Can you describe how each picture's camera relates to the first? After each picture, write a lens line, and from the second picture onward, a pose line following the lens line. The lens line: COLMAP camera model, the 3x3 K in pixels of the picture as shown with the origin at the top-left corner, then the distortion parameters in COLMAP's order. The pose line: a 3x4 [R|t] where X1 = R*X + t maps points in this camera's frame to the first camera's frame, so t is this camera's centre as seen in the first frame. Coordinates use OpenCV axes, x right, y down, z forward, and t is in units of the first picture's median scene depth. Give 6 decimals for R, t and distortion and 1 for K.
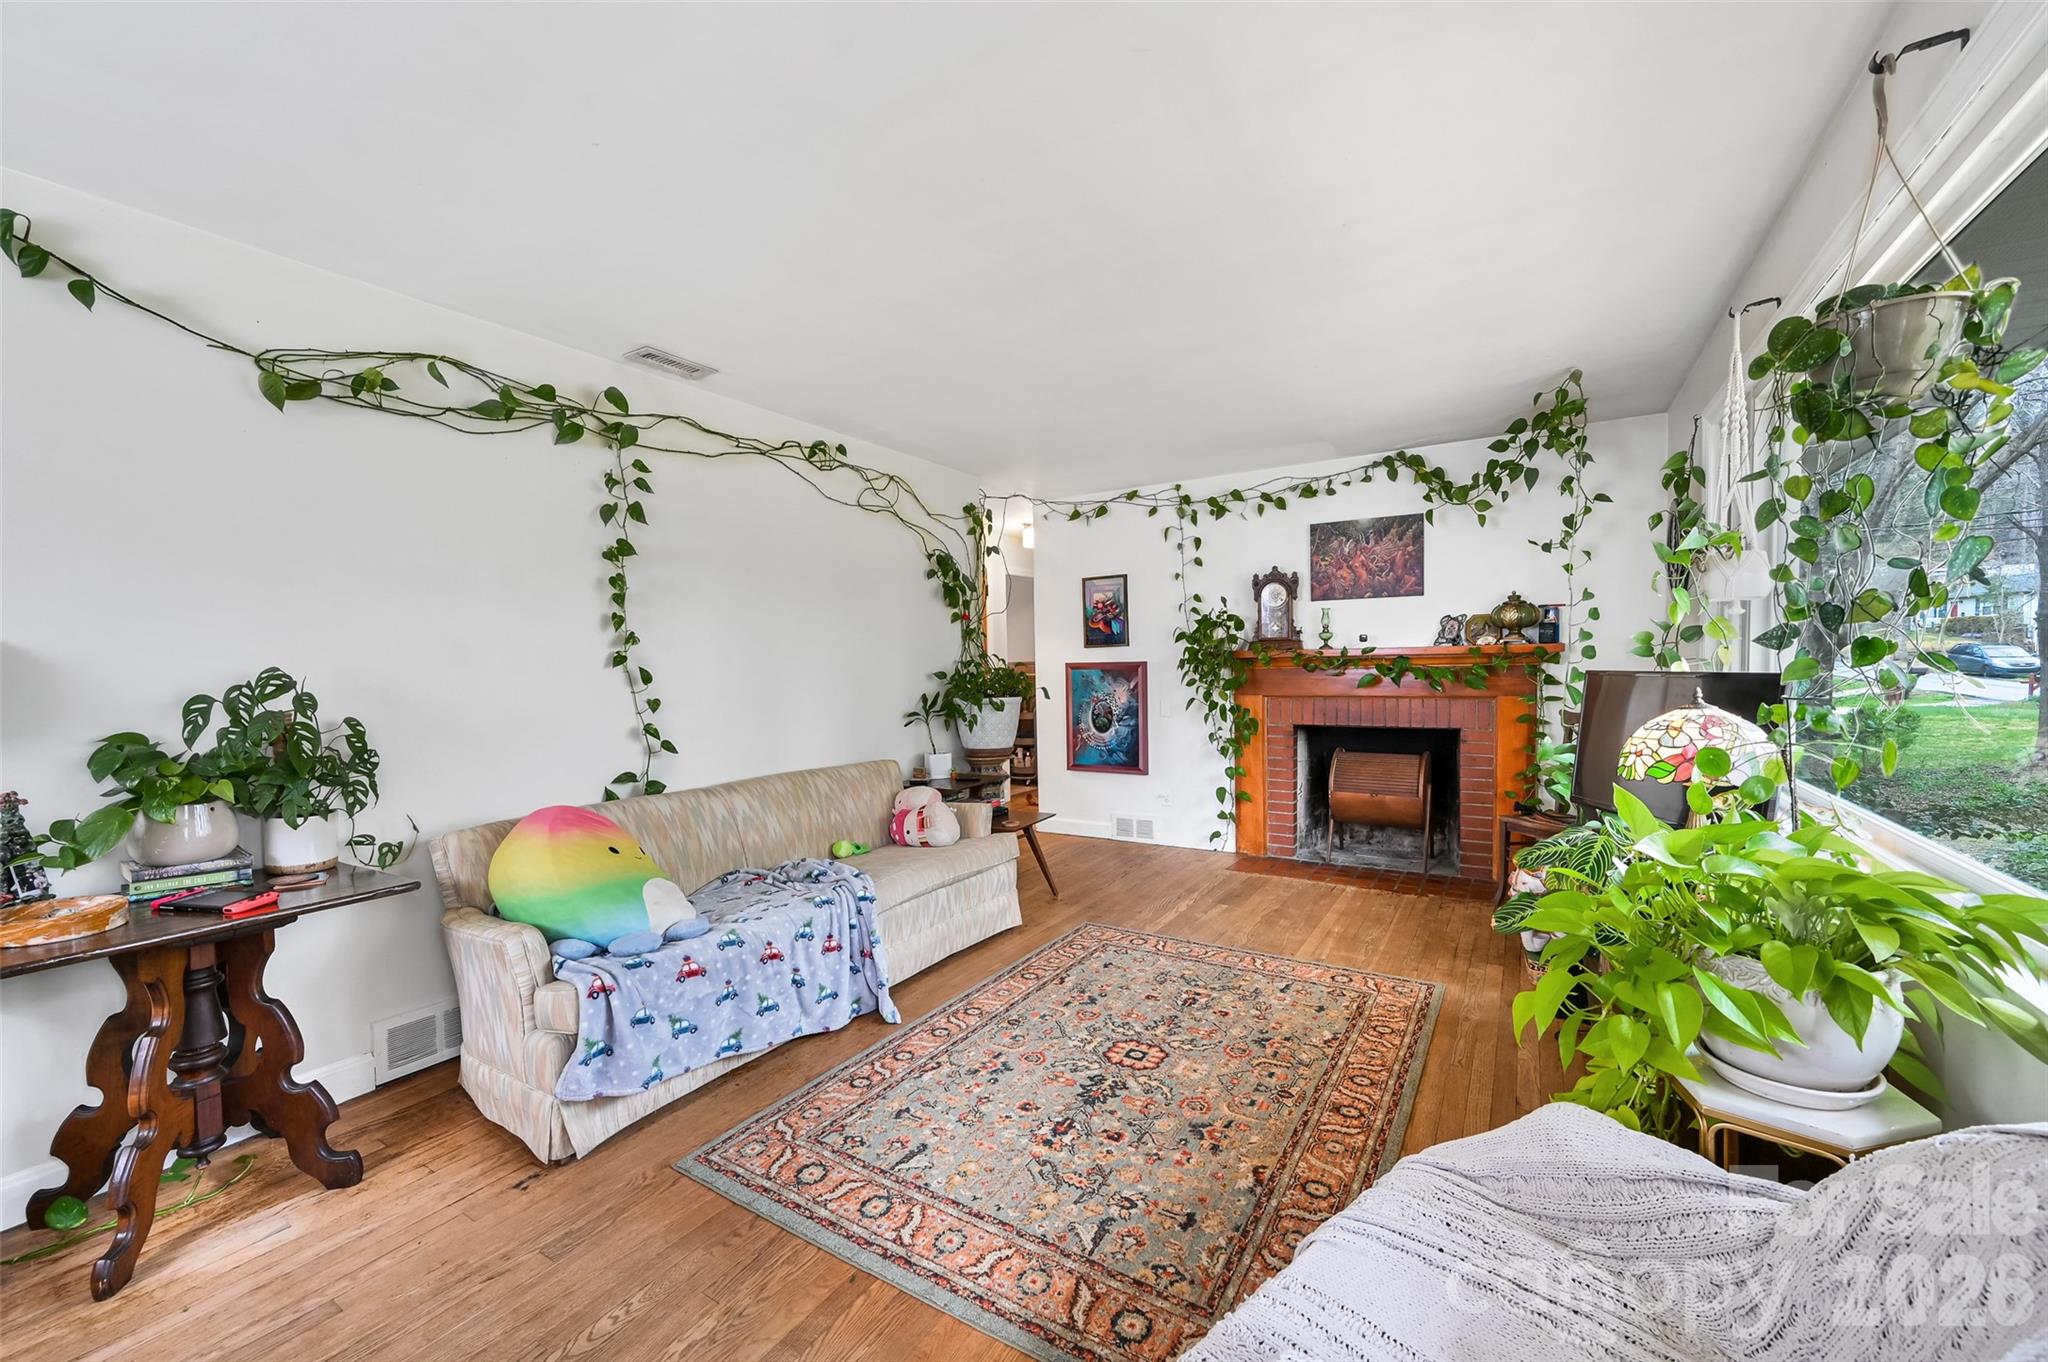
lens RADIAL K [[816.2, 0, 1022.1], [0, 816.2, 692.6], [0, 0, 1]] dist [0.008013, -0.000402]
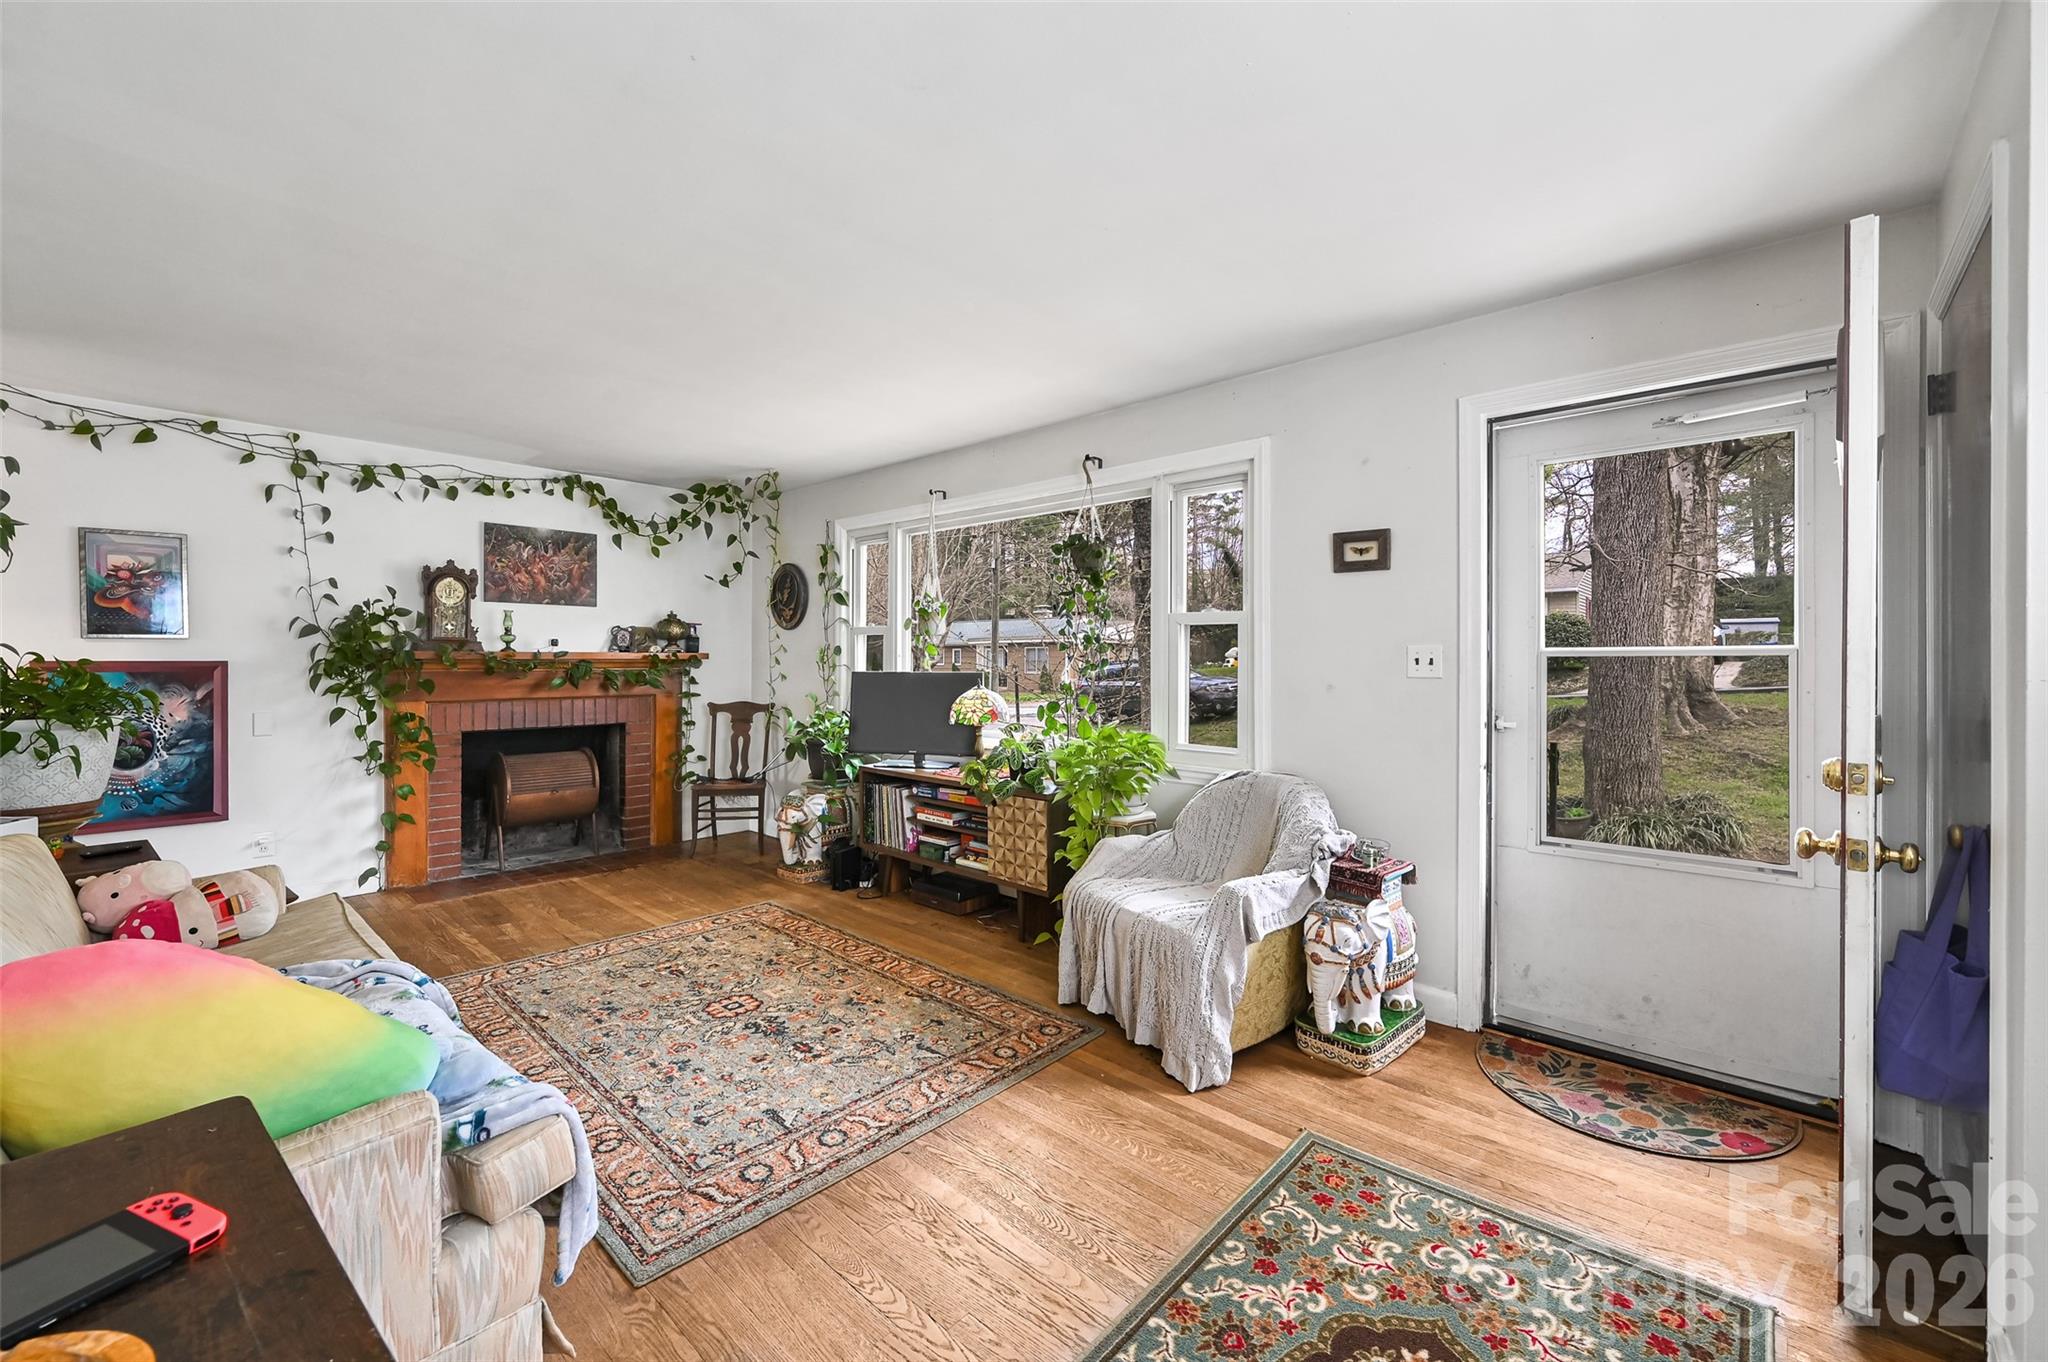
lens RADIAL K [[816.2, 0, 1042.4], [0, 816.2, 662.3], [0, 0, 1]] dist [0.008013, -0.000402]
pose [[0.178537, 0.014024, 0.983833, -0.506764], [0.030345, 0.999344, -0.019752, -0.001425], [-0.983465, 0.033381, 0.177994, 0.195556]]
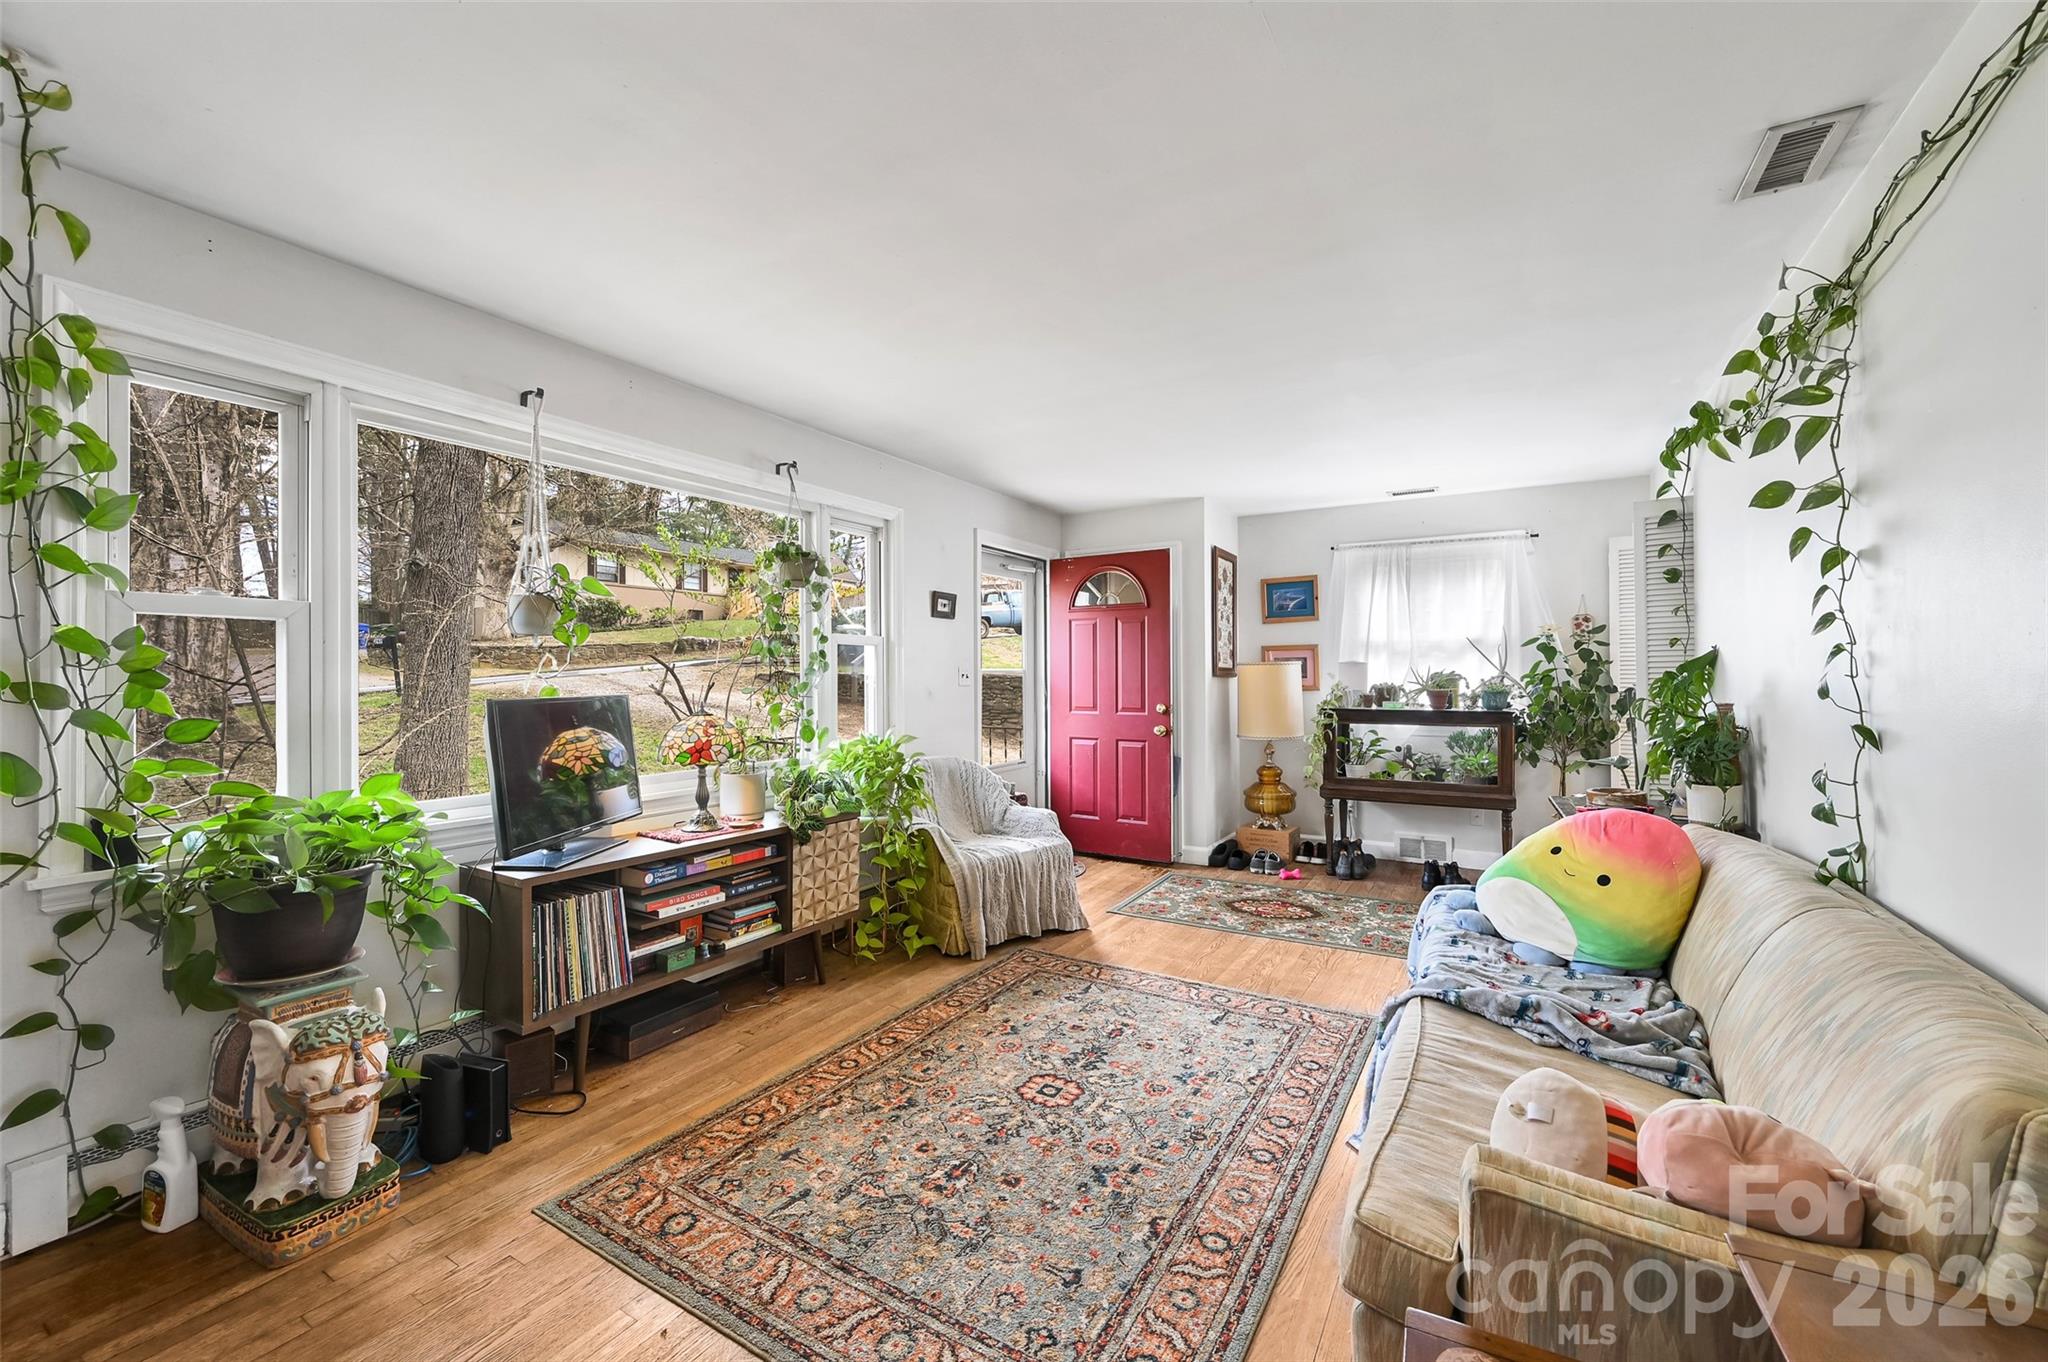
lens RADIAL K [[816.2, 0, 995.5], [0, 816.2, 673.1], [0, 0, 1]] dist [0.008013, -0.000402]
pose [[-0.999723, 0.019041, 0.013860, 0.099504], [0.019459, 0.999340, 0.030661, -0.040966], [-0.013267, 0.030922, -0.999434, 1.070671]]
